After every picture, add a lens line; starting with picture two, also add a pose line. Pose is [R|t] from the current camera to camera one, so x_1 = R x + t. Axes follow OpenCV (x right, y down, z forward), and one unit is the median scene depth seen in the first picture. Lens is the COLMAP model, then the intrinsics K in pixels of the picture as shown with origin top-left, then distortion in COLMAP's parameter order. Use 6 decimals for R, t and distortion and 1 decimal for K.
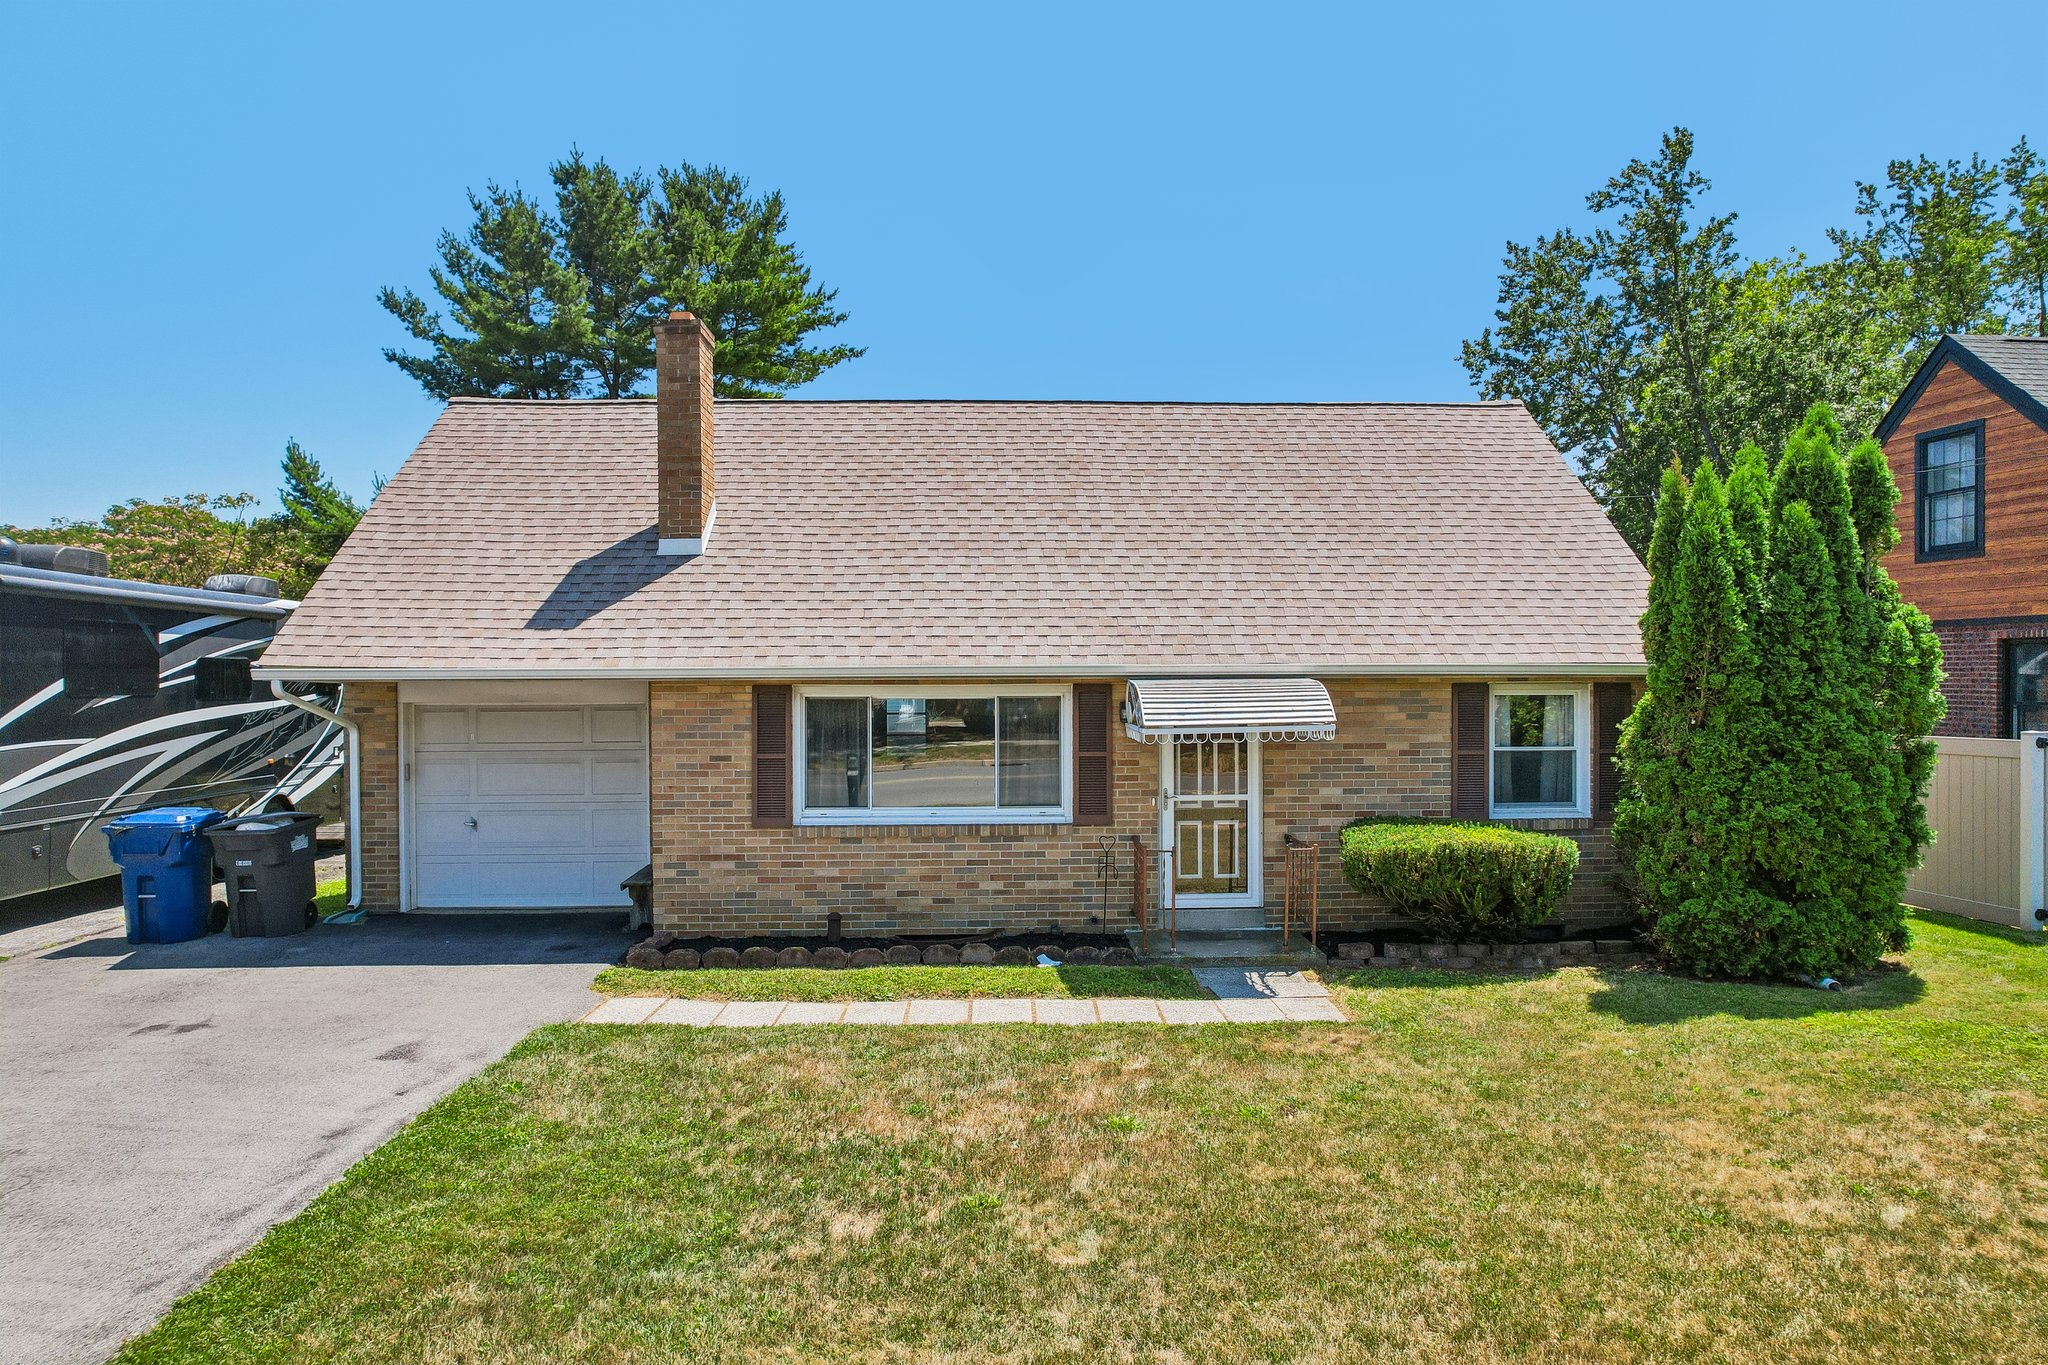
lens RADIAL K [[1307.5, 0, 1027.9], [0, 1307.5, 686.8], [0, 0, 1]] dist [-0.074554, 0.064784]
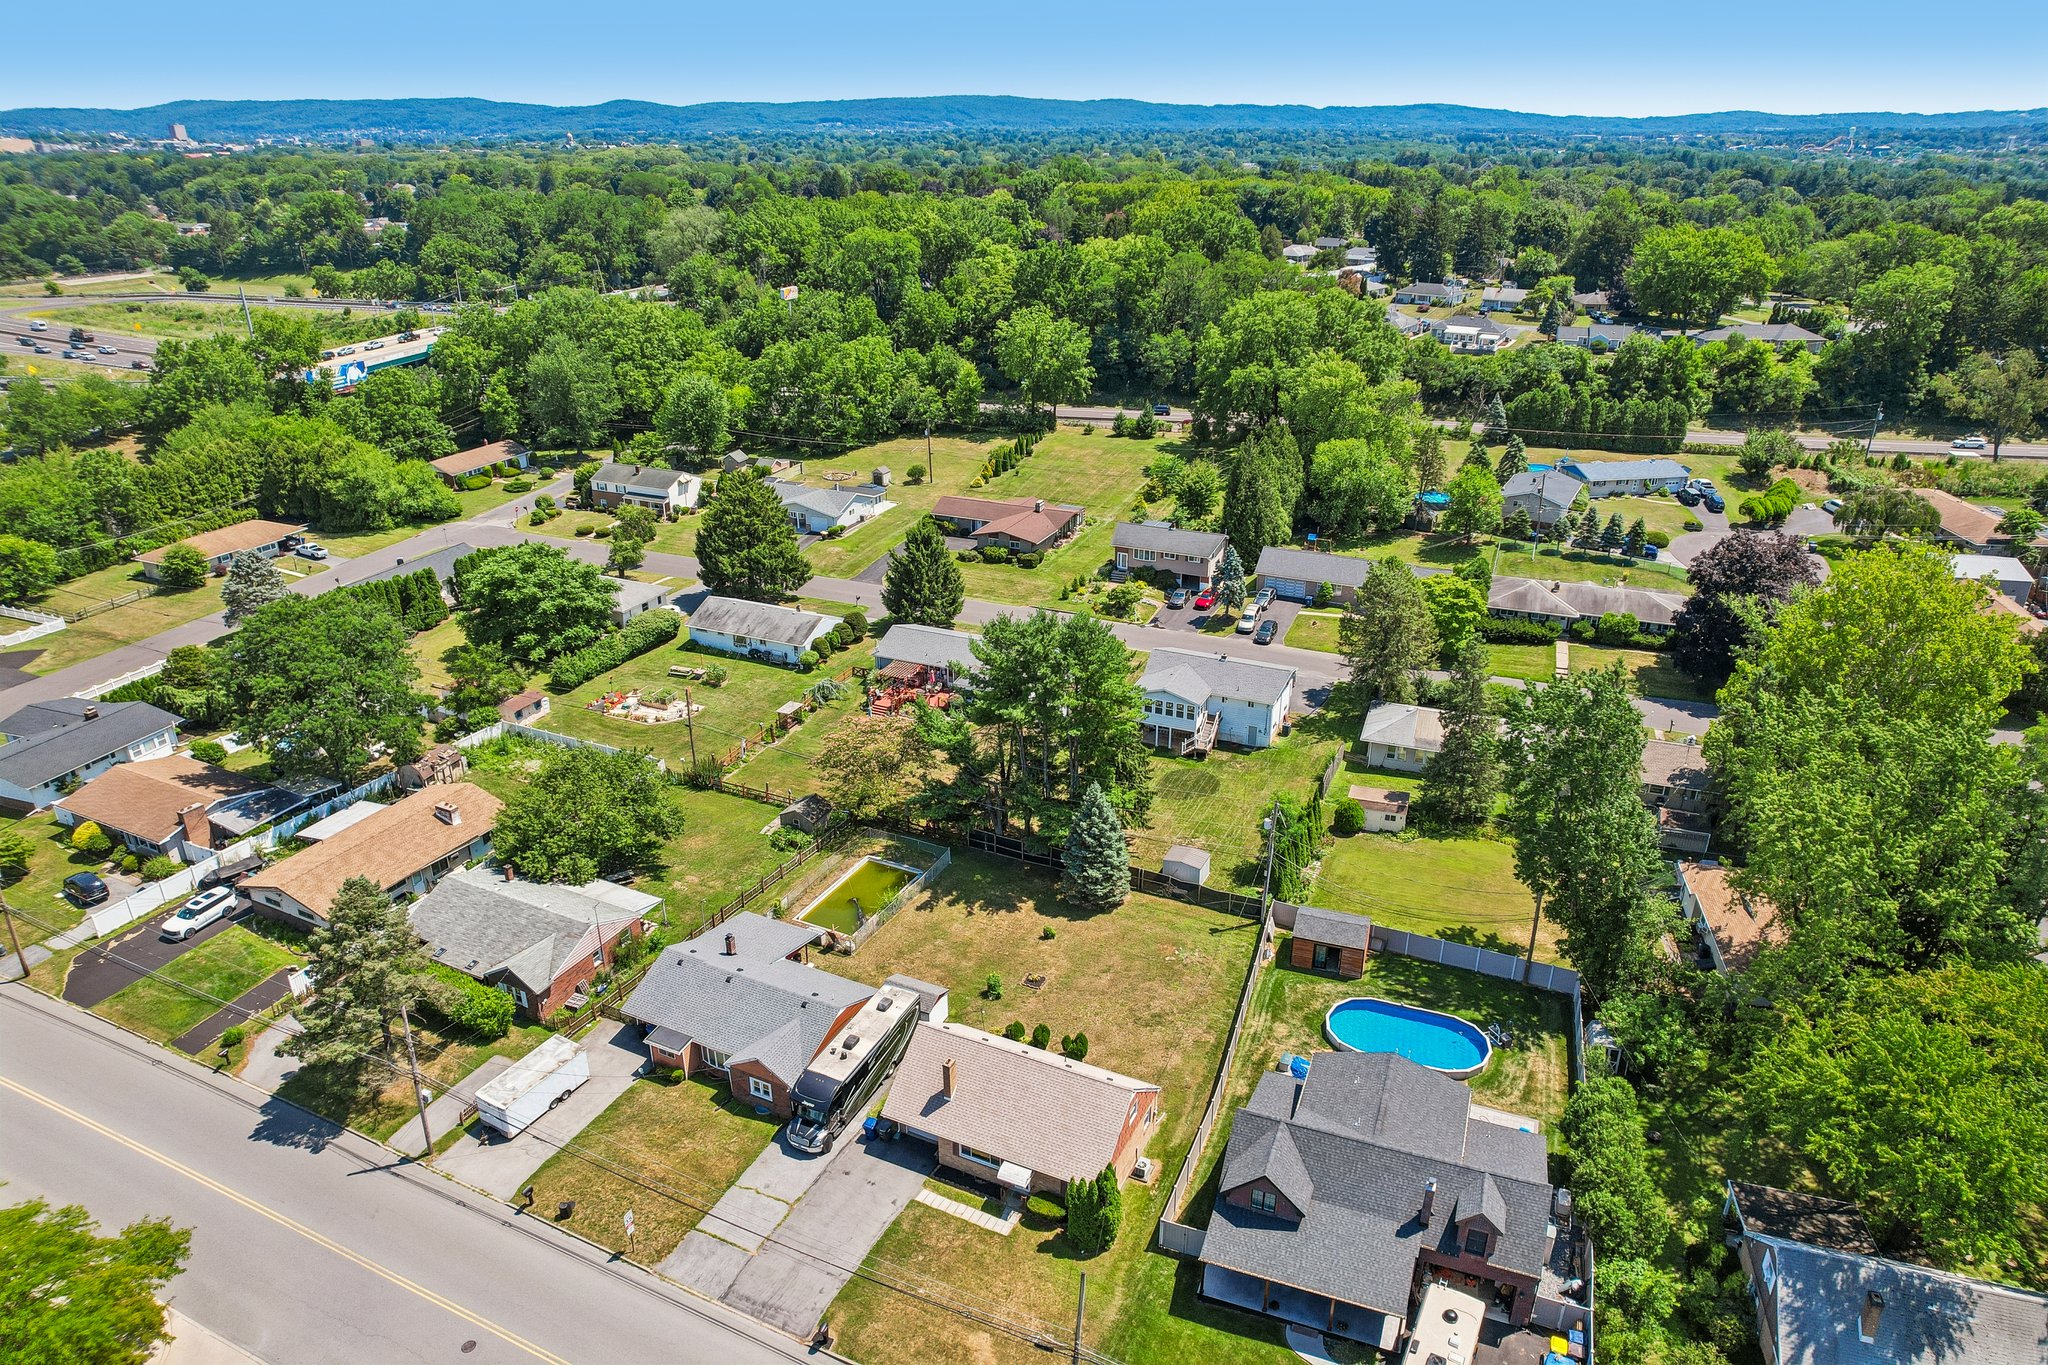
lens RADIAL K [[1307.5, 0, 1033.9], [0, 1307.5, 689.0], [0, 0, 1]] dist [-0.074554, 0.064784]
pose [[0.880704, 0.194686, -0.431809, 2.285494], [-0.004214, 0.914812, 0.403858, -4.279511], [0.473649, -0.353860, 0.806498, -2.890240]]
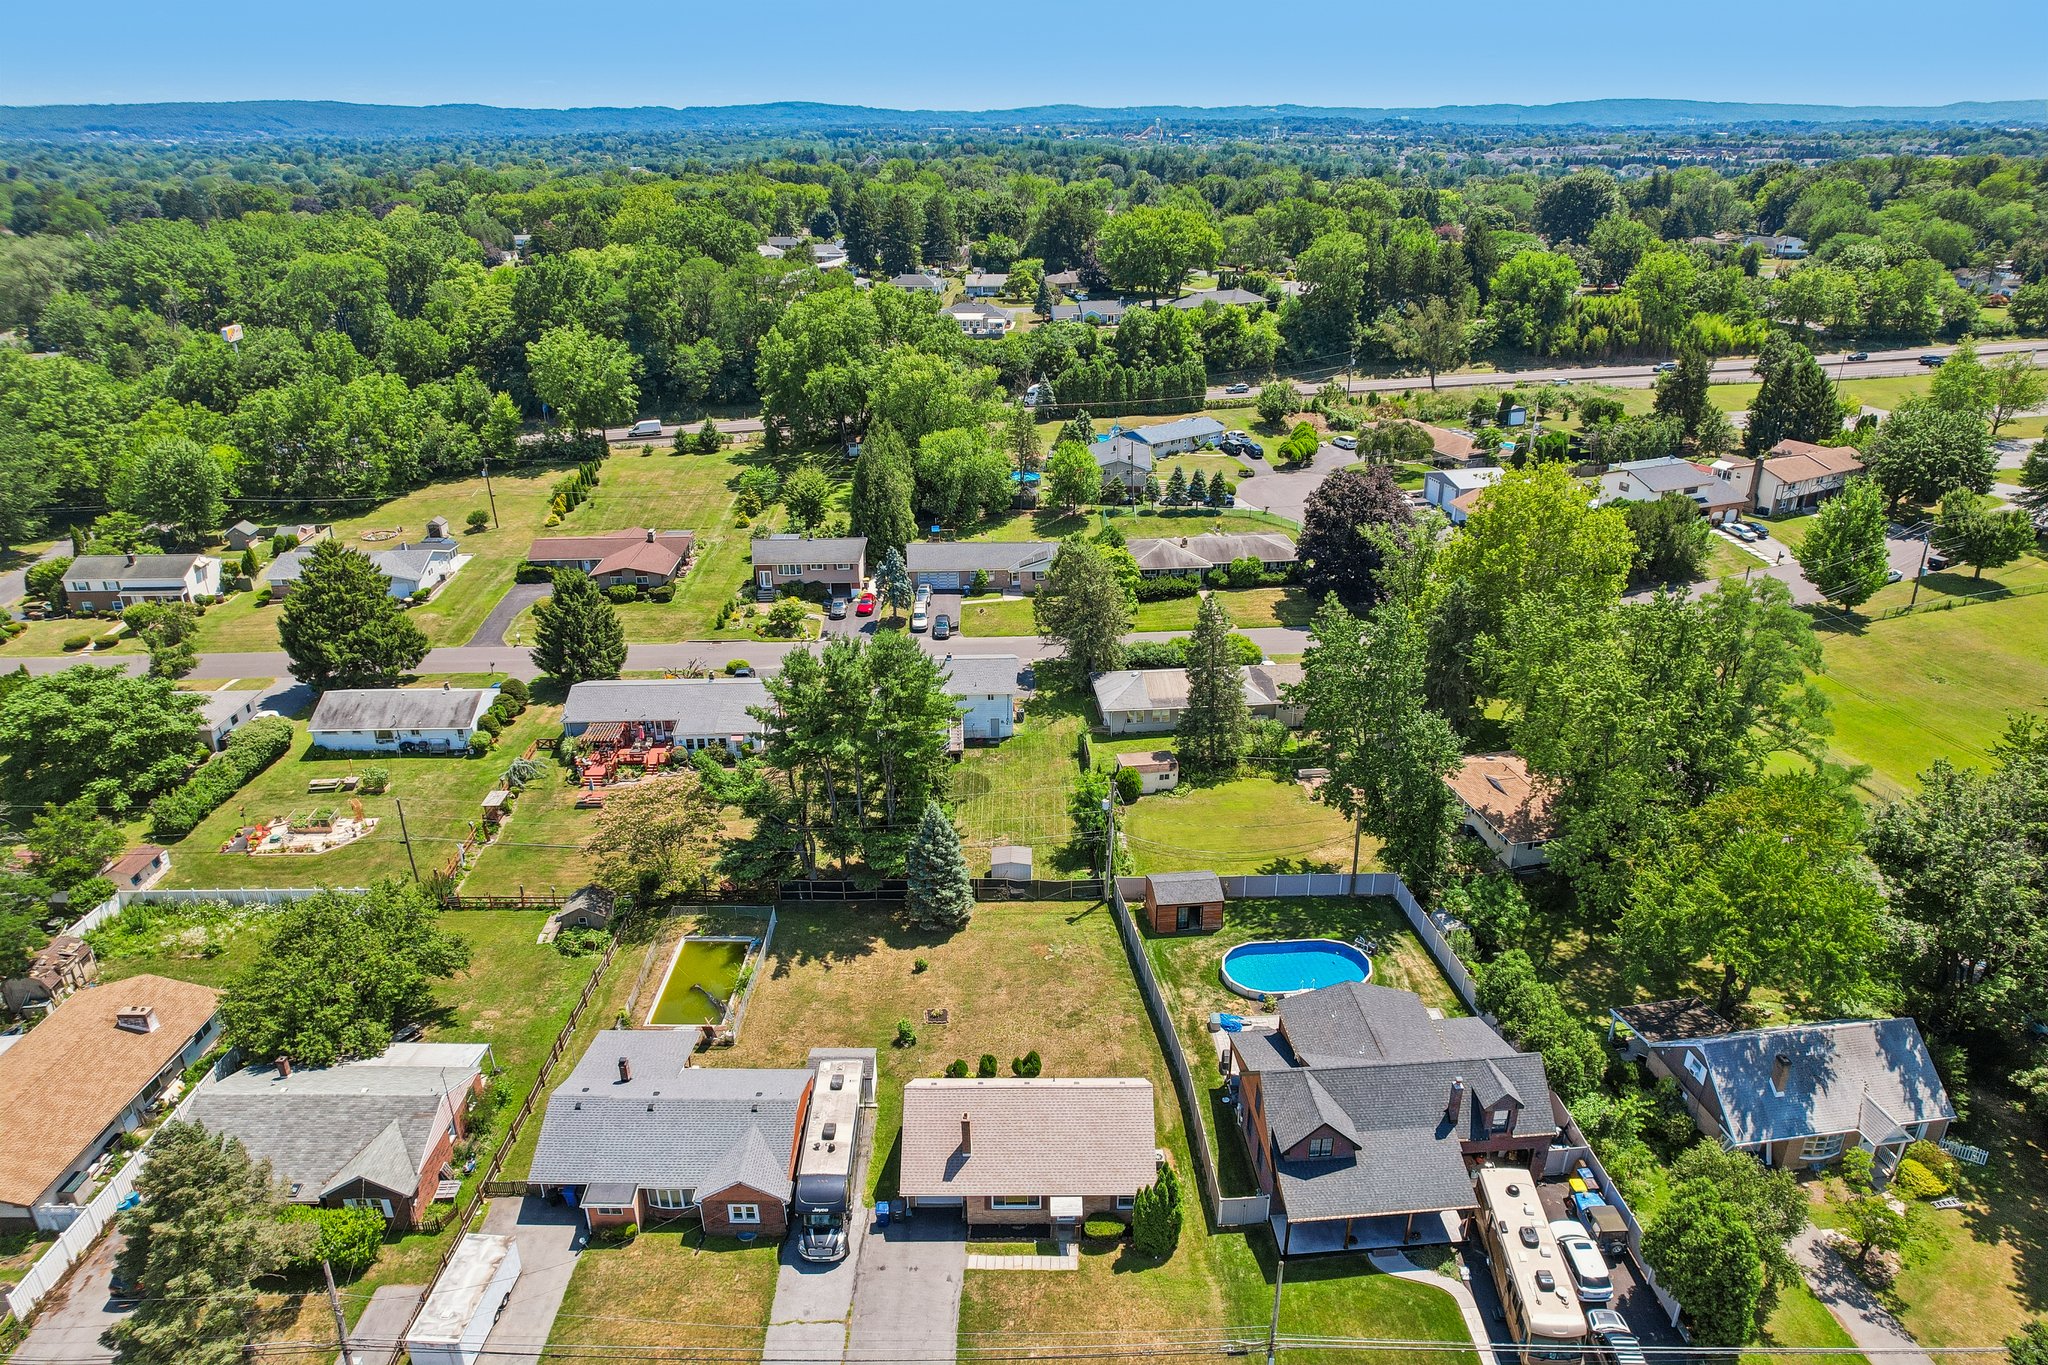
lens RADIAL K [[1307.5, 0, 1028.1], [0, 1307.5, 689.5], [0, 0, 1]] dist [-0.074554, 0.064784]
pose [[0.998897, 0.016656, -0.043893, 0.189140], [0.002489, 0.914846, 0.403795, -4.262680], [0.046882, -0.403459, 0.913796, -3.247890]]
